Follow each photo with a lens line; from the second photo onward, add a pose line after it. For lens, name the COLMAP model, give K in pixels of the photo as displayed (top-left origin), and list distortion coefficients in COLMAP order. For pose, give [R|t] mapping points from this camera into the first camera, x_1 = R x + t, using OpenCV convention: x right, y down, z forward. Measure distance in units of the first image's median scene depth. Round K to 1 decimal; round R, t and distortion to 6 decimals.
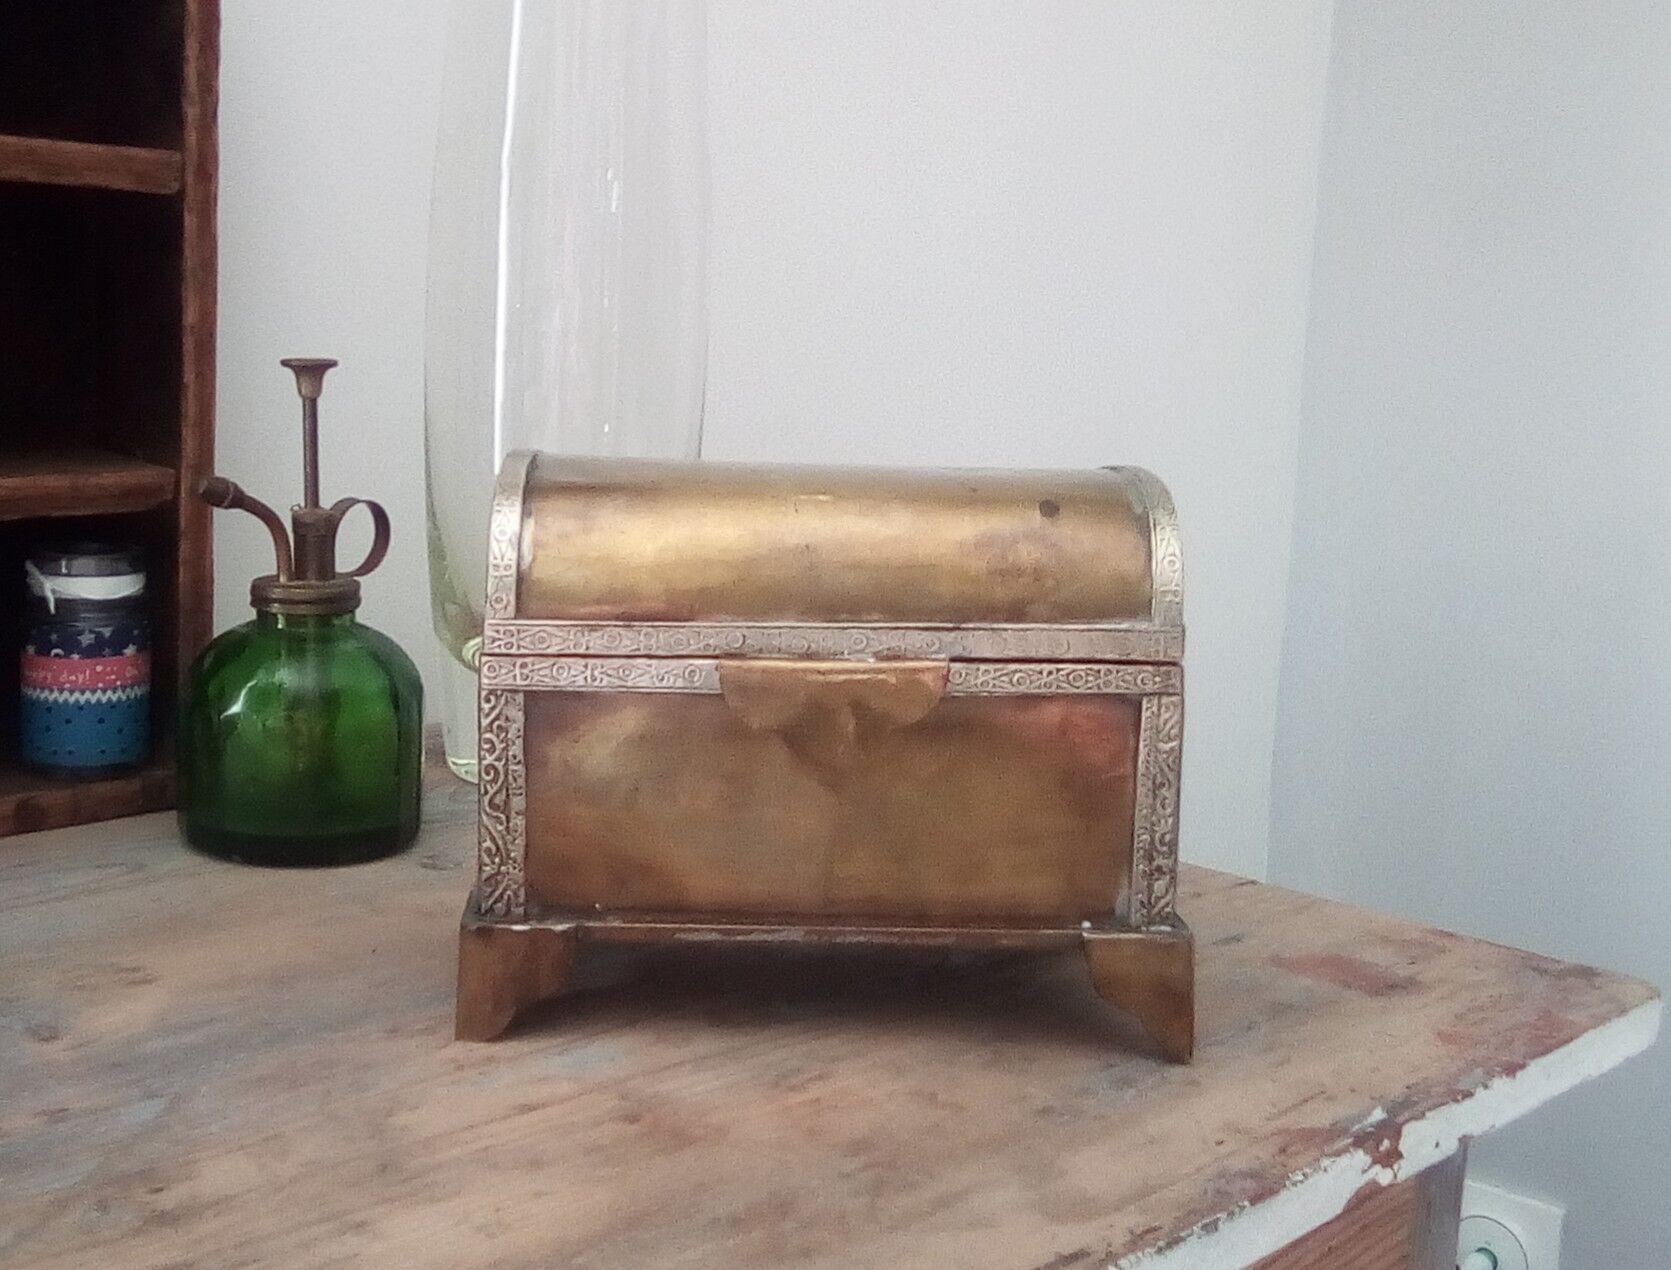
lens RADIAL K [[2110.3, 0, 756.8], [0, 2110.3, 539.8], [0, 0, 1]] dist [0.003167, 0.014809]
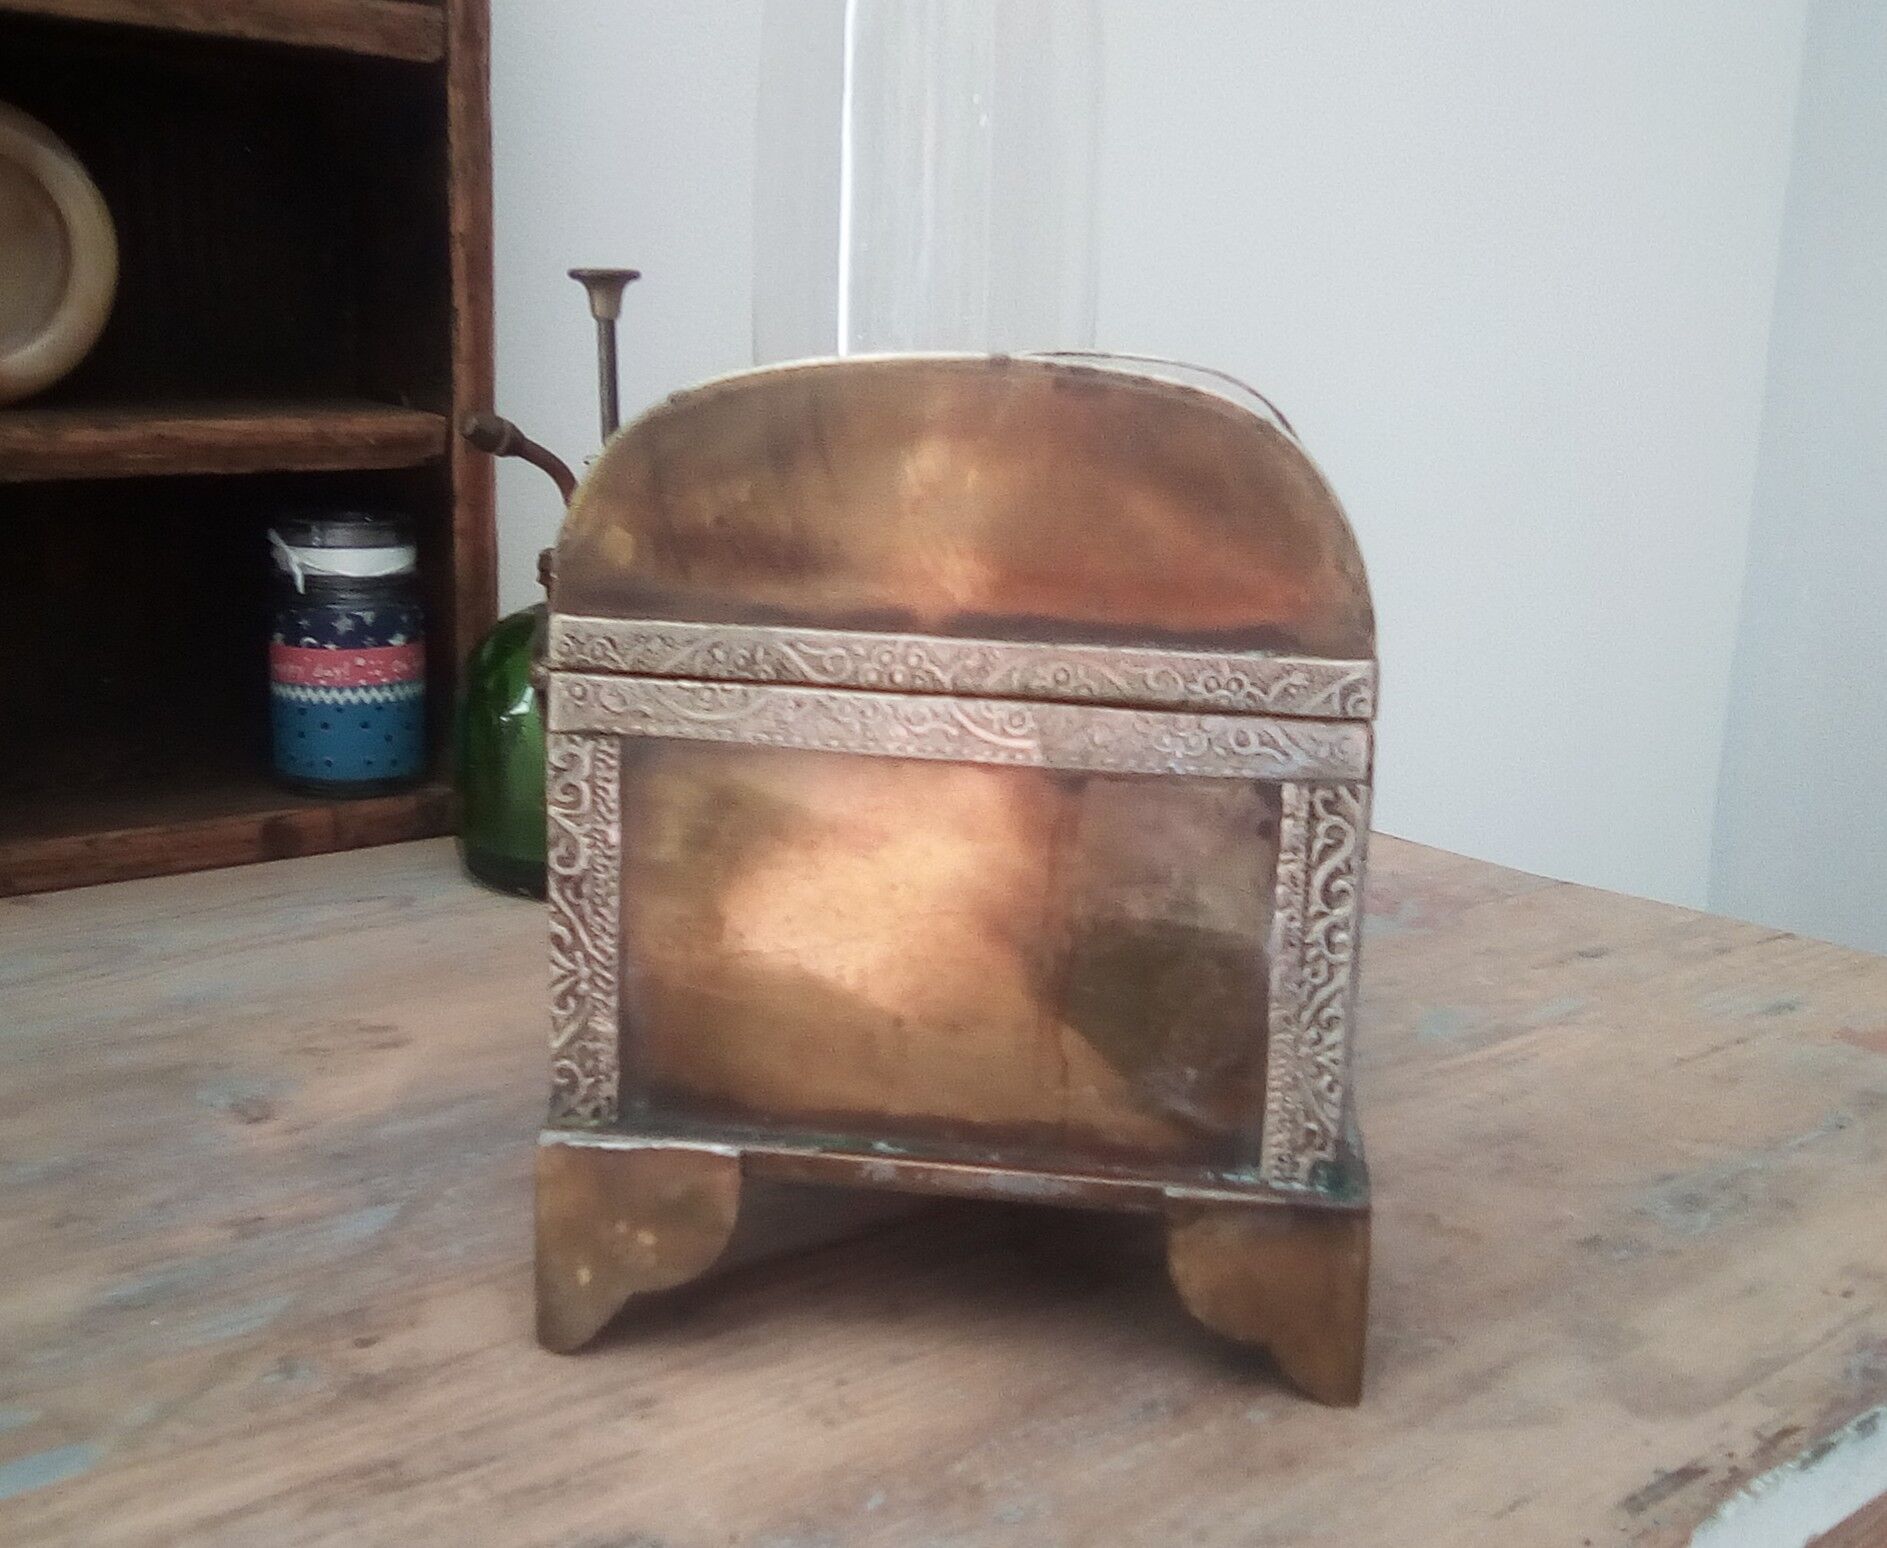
lens RADIAL K [[2139.5, 0, 943.5], [0, 2139.5, 774.0], [0, 0, 1]] dist [-0.001755, -0.012818]
pose [[0.996905, 0.005086, -0.078448, -0.020859], [0.001794, 0.996173, 0.087384, 0.033274], [0.078592, -0.087255, 0.993081, 0.194604]]
